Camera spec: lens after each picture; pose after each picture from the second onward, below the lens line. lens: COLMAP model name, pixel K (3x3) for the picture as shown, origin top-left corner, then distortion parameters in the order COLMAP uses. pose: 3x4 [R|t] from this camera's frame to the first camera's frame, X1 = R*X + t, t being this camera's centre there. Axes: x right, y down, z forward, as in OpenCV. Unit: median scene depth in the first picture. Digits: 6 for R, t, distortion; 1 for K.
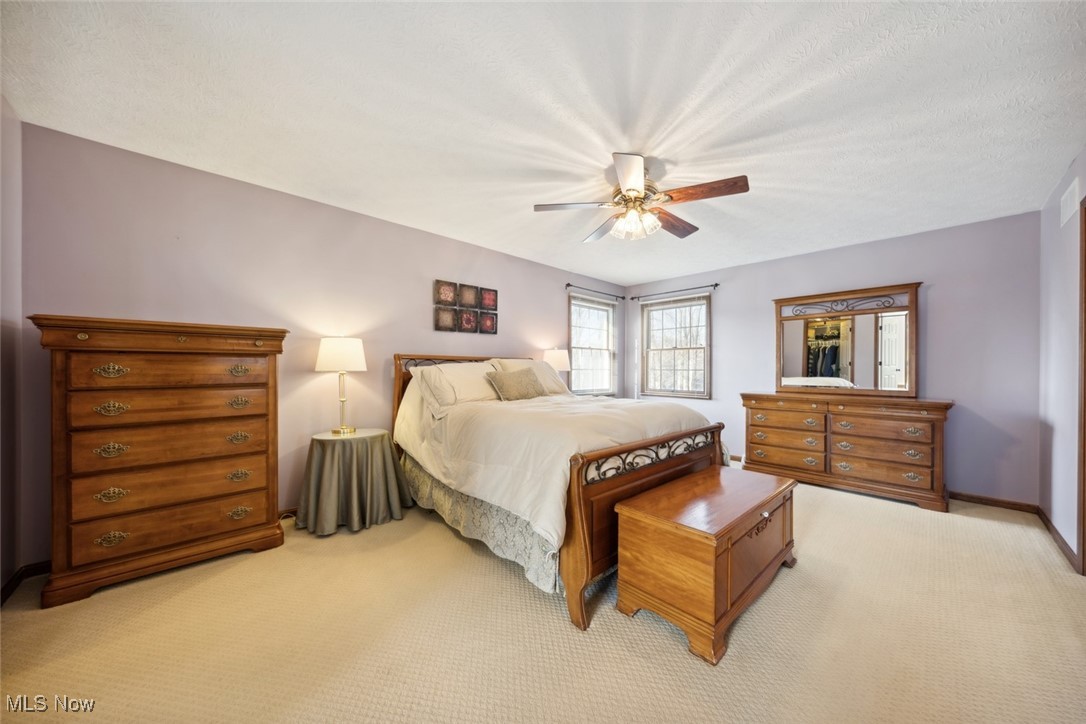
lens RADIAL K [[372.9, 0, 544.0], [0, 372.9, 374.5], [0, 0, 1]] dist [-0.009194, 0.000005]
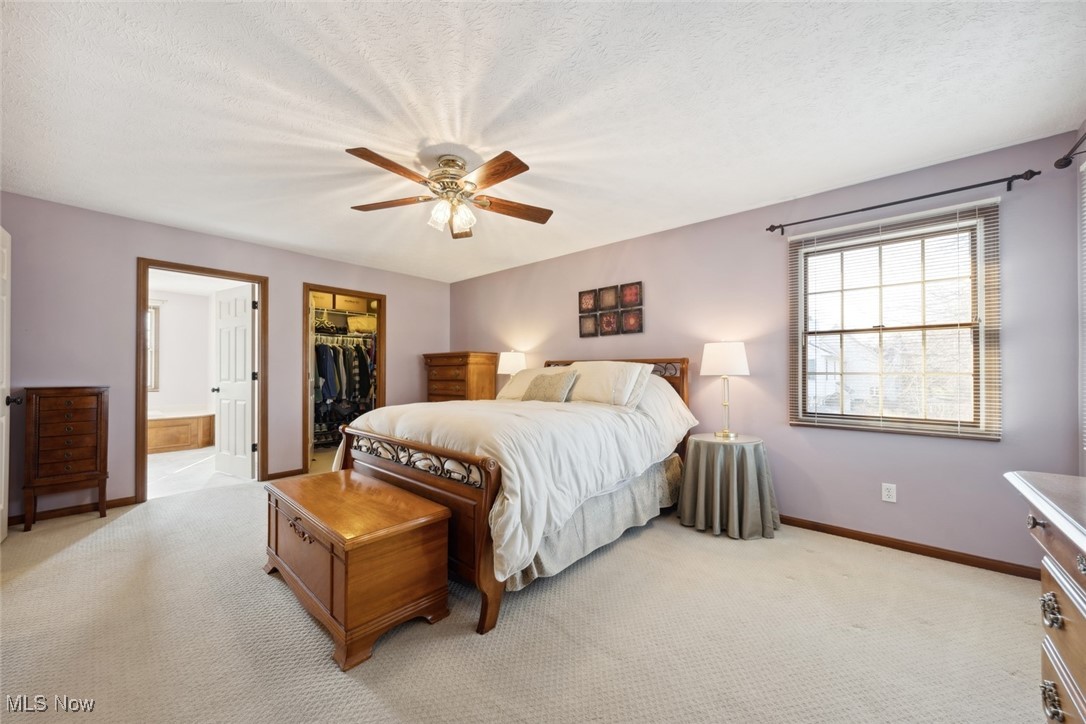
lens RADIAL K [[395.9, 0, 542.2], [0, 395.9, 371.3], [0, 0, 1]] dist [0.000272, 0.000033]
pose [[0.085131, -0.001799, -0.996368, 0.797276], [-0.014168, 0.999895, -0.003016, -0.012138], [0.996269, 0.014373, 0.085097, 0.721249]]
